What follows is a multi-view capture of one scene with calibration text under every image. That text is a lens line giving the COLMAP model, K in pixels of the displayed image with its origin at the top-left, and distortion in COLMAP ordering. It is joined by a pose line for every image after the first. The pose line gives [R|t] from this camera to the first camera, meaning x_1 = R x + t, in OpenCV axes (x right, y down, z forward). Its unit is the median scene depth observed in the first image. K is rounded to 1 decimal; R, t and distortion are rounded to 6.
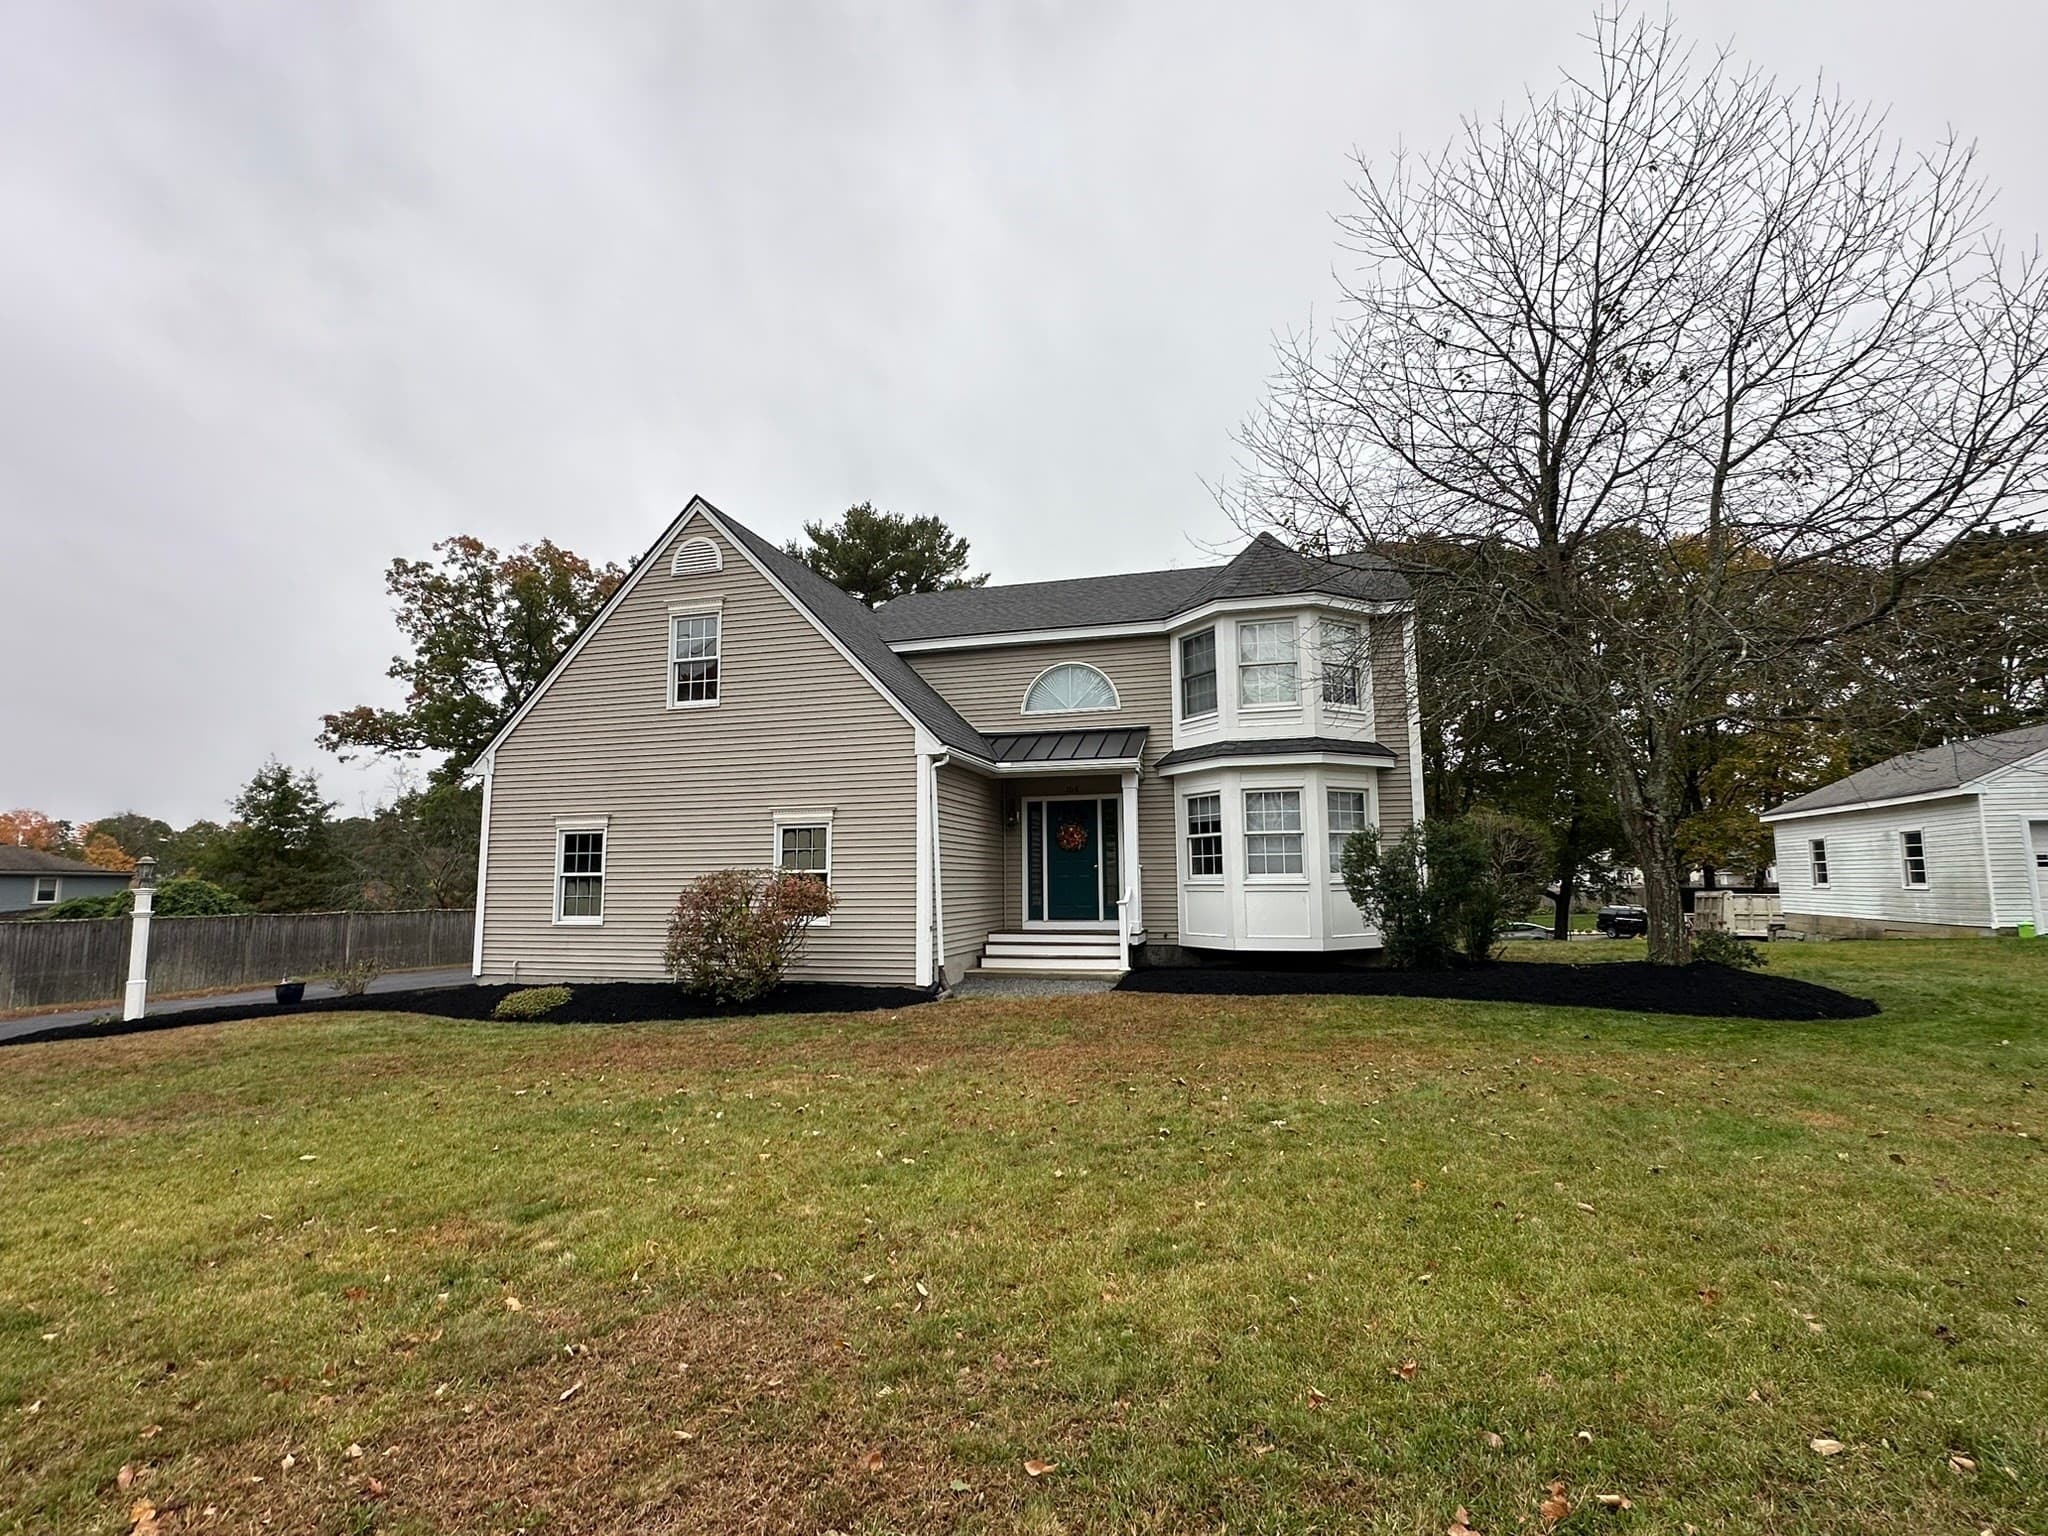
lens RADIAL K [[933.5, 0, 1024.6], [0, 933.5, 768.8], [0, 0, 1]] dist [-0.000979, -0.000545]
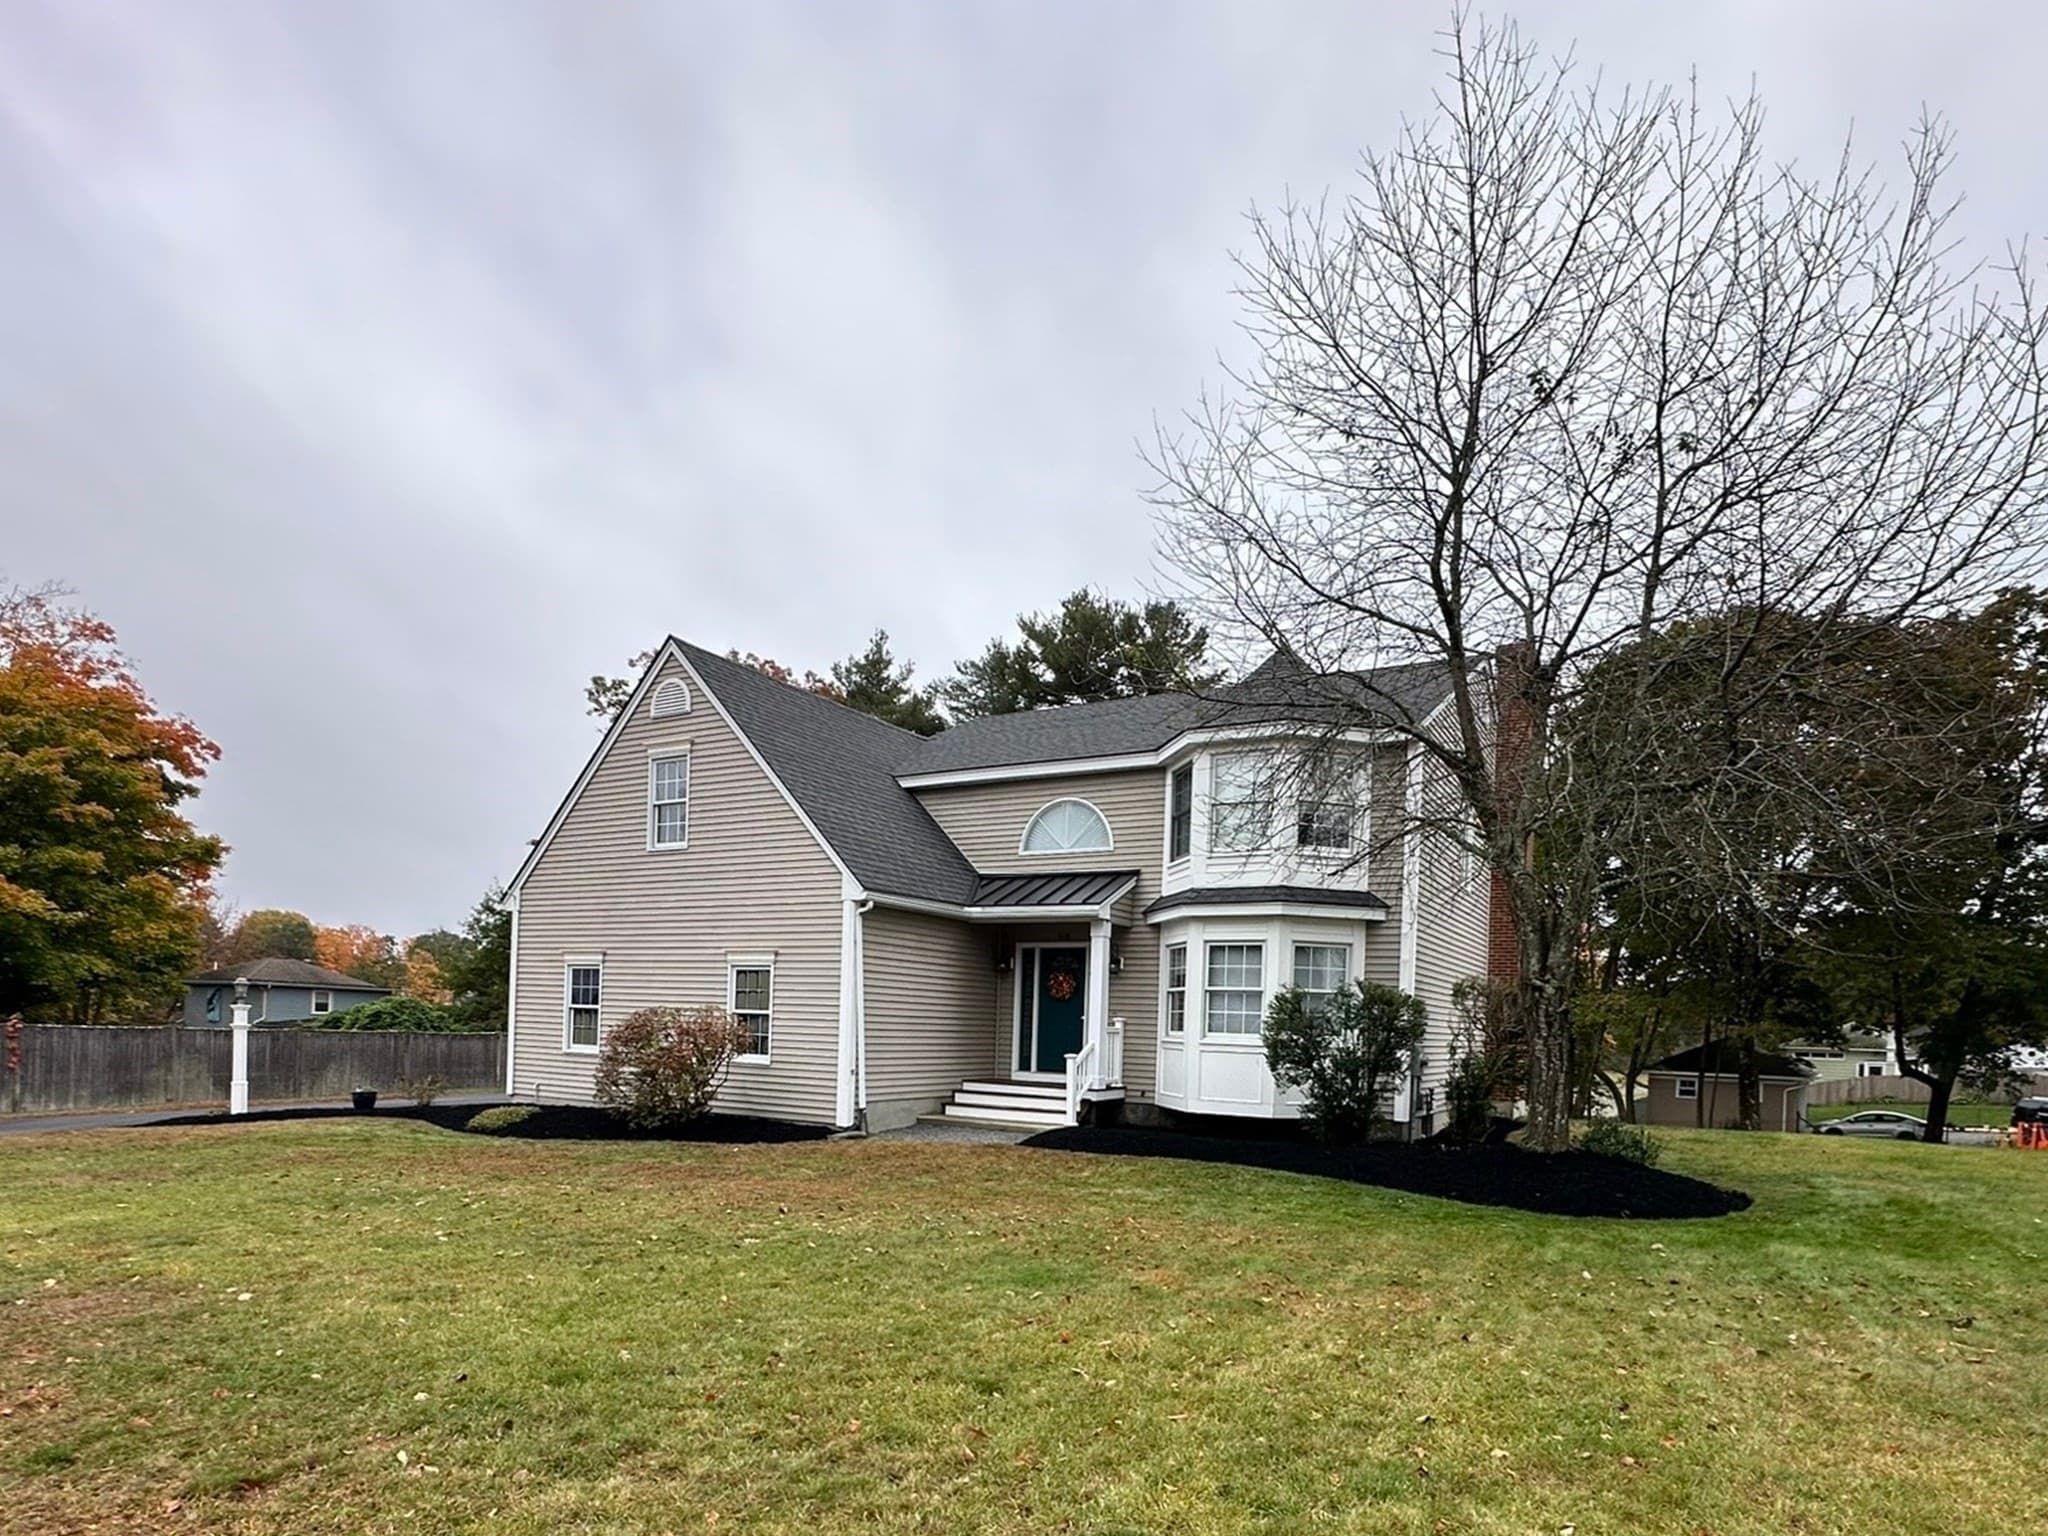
lens RADIAL K [[1091.3, 0, 1100.7], [0, 1091.3, 1025.0], [0, 0, 1]] dist [-0.003928, 0.001692]
pose [[0.973411, 0.040891, -0.225388, 0.380900], [-0.014188, 0.992811, 0.118848, -0.022640], [0.228627, -0.112490, 0.966993, -0.076710]]
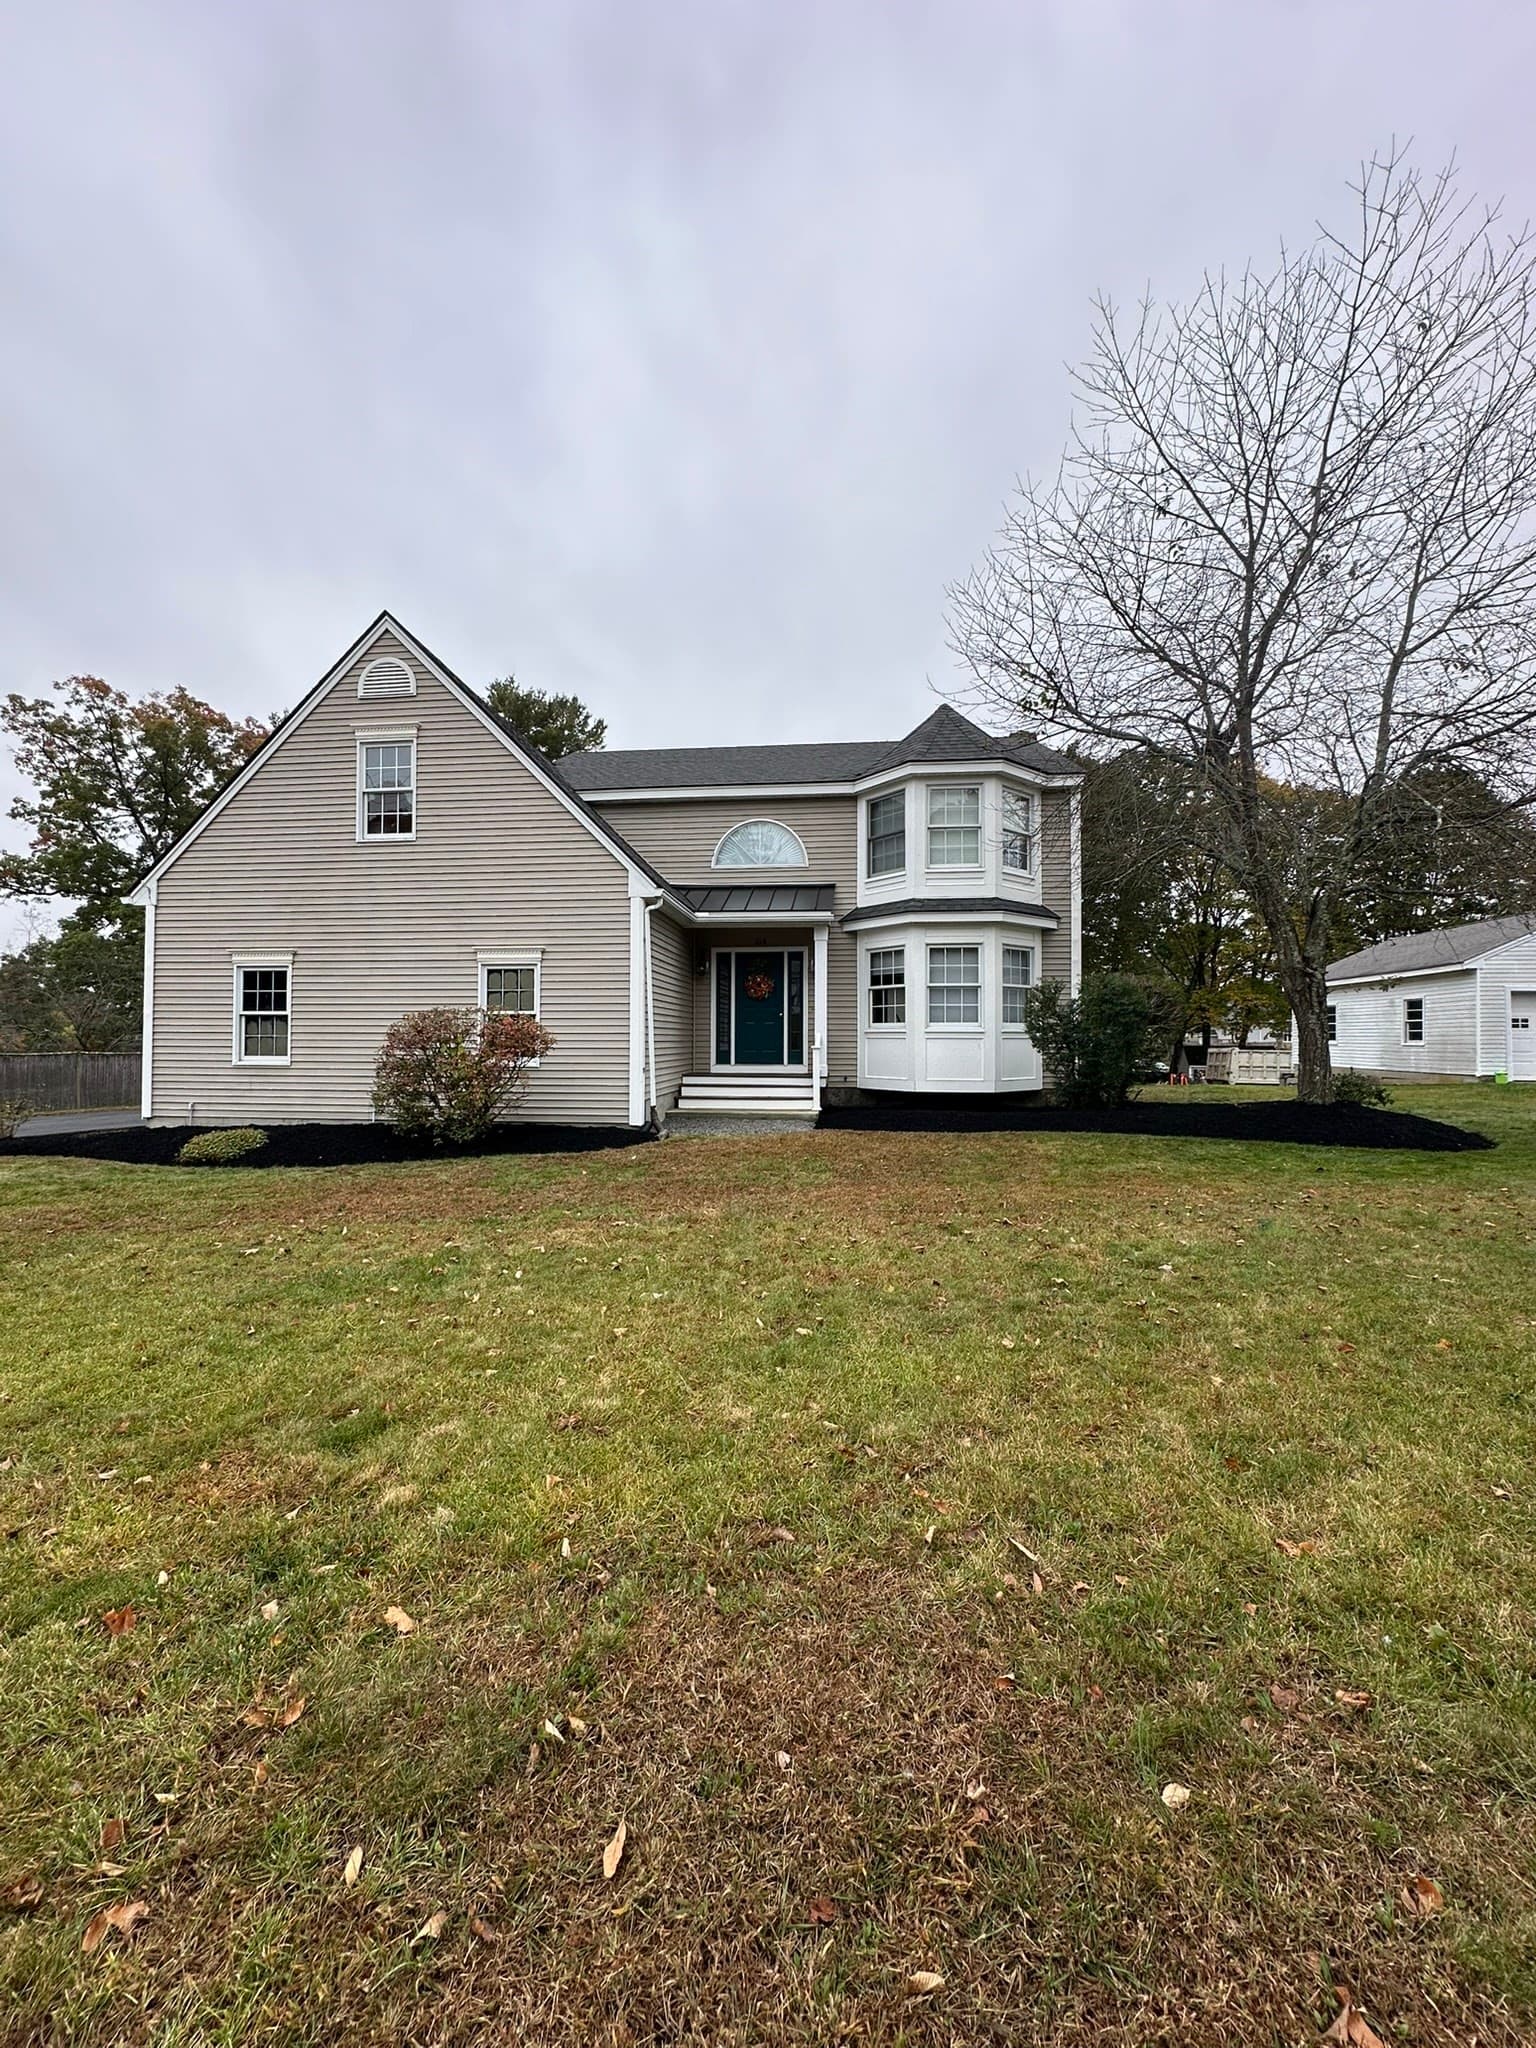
lens RADIAL K [[800.7, 0, 759.7], [0, 800.7, 1018.6], [0, 0, 1]] dist [-0.000624, -0.000096]
pose [[0.988114, 0.014930, 0.152996, -0.096962], [-0.029635, 0.995103, 0.094292, 0.026156], [-0.150839, -0.097706, 0.983718, 0.114416]]
